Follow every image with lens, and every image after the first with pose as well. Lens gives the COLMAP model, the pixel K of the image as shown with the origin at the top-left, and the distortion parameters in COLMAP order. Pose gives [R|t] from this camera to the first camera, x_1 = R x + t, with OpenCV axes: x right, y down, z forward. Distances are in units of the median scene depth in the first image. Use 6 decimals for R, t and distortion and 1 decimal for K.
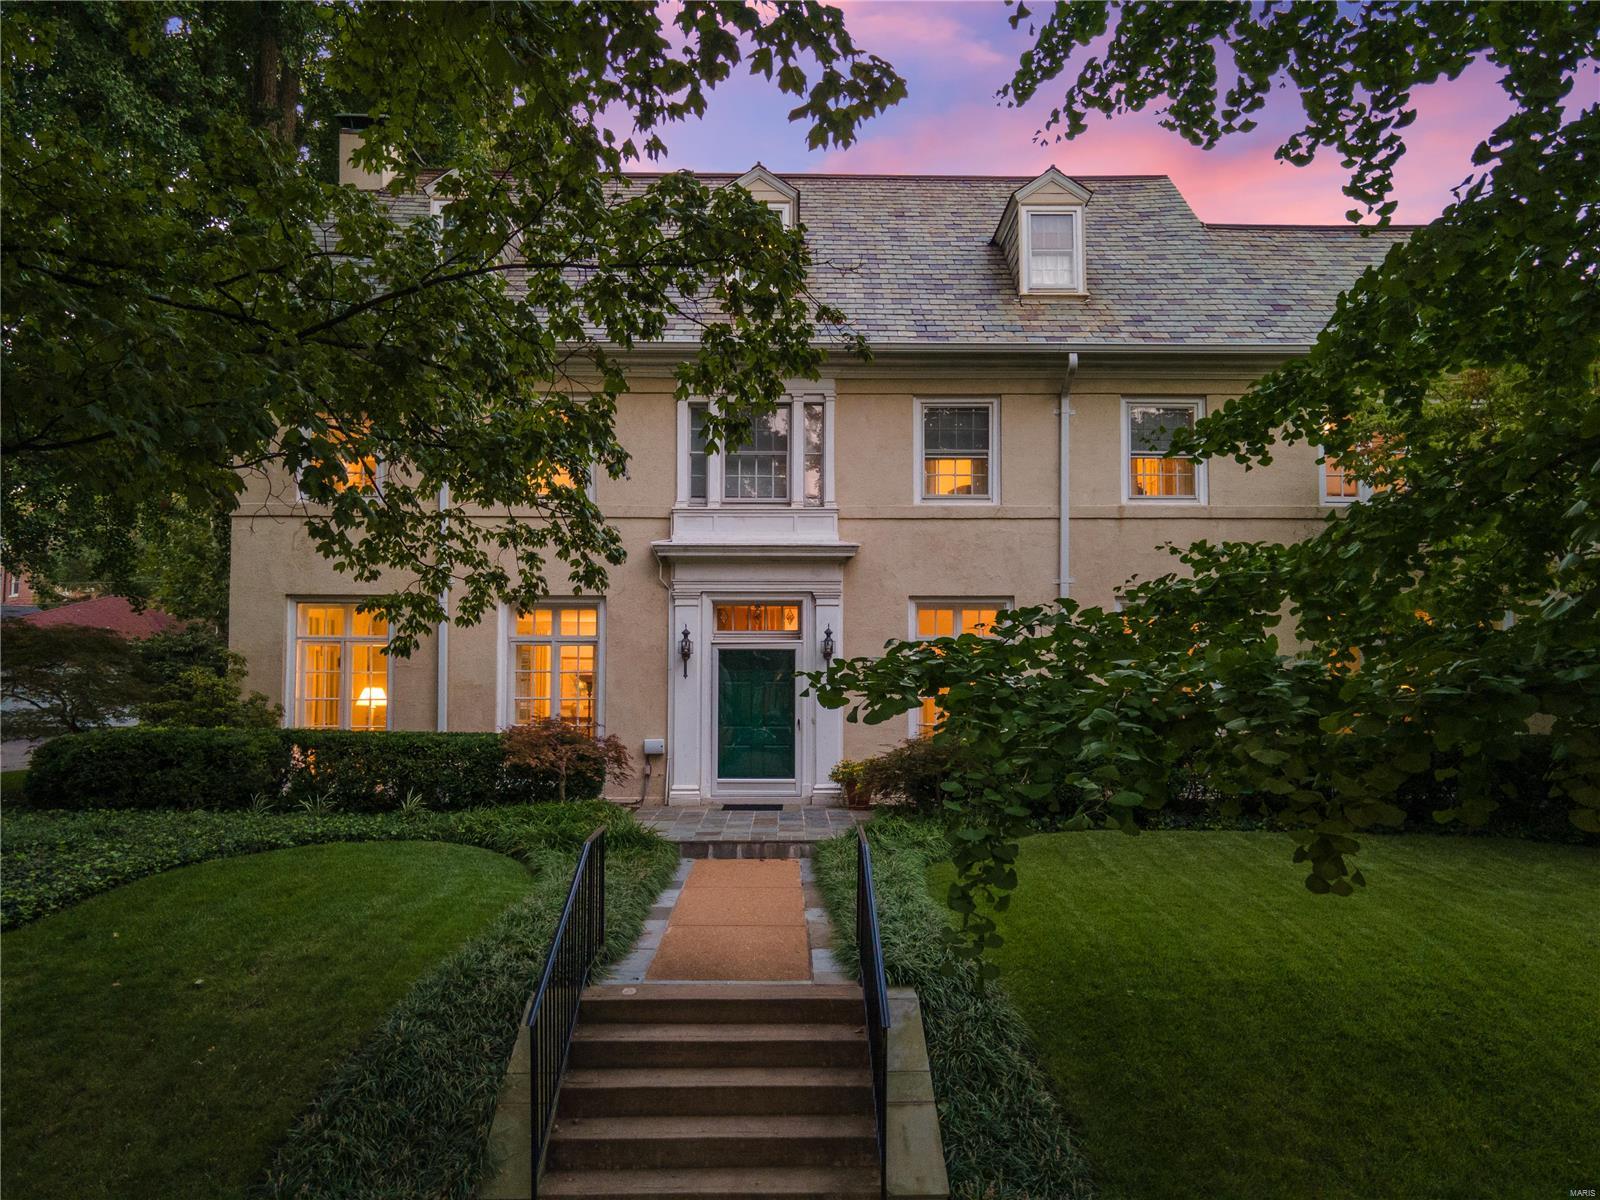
lens RADIAL K [[1108.3, 0, 800.0], [0, 1108.3, 600.0], [0, 0, 1]] dist [0.001396, 0.000267]
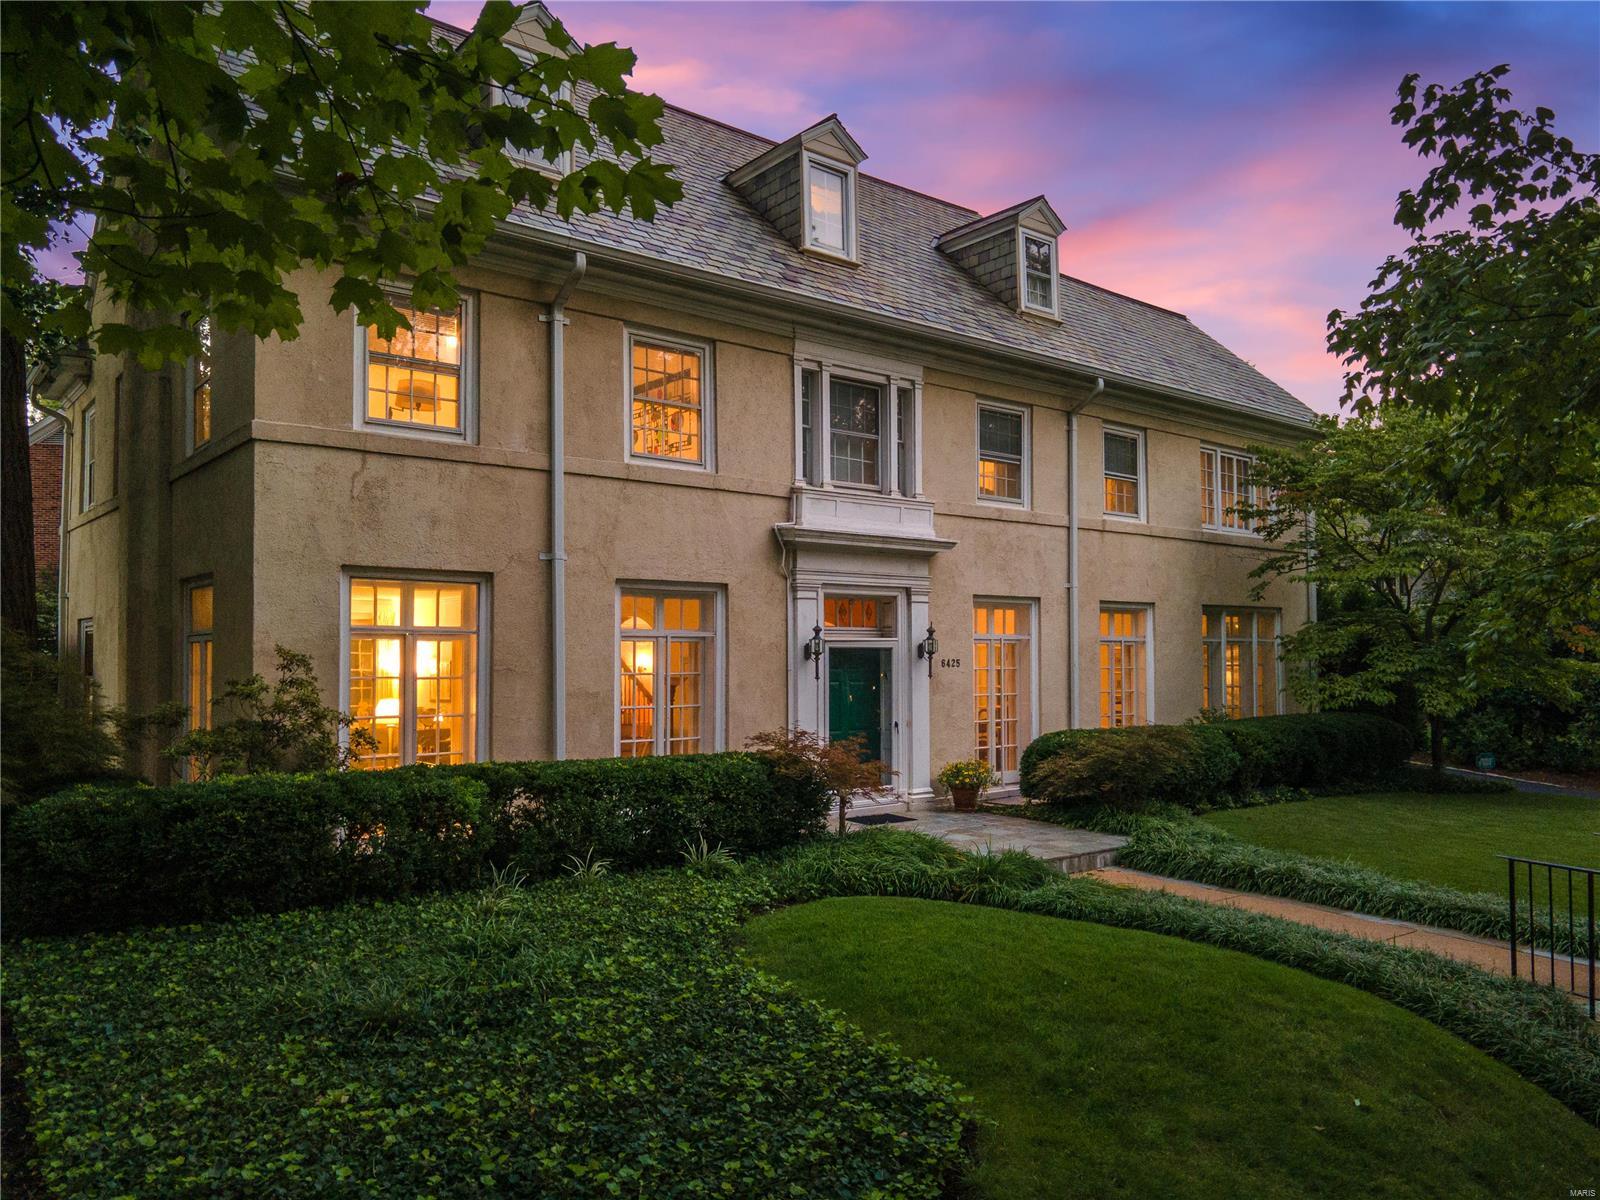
lens RADIAL K [[1108.3, 0, 800.0], [0, 1108.3, 600.0], [0, 0, 1]] dist [0.001396, 0.000267]
pose [[0.782990, 0.024323, 0.621558, -0.649051], [-0.034821, 0.999382, 0.004758, 0.002017], [-0.621059, -0.025368, 0.783353, 0.310549]]
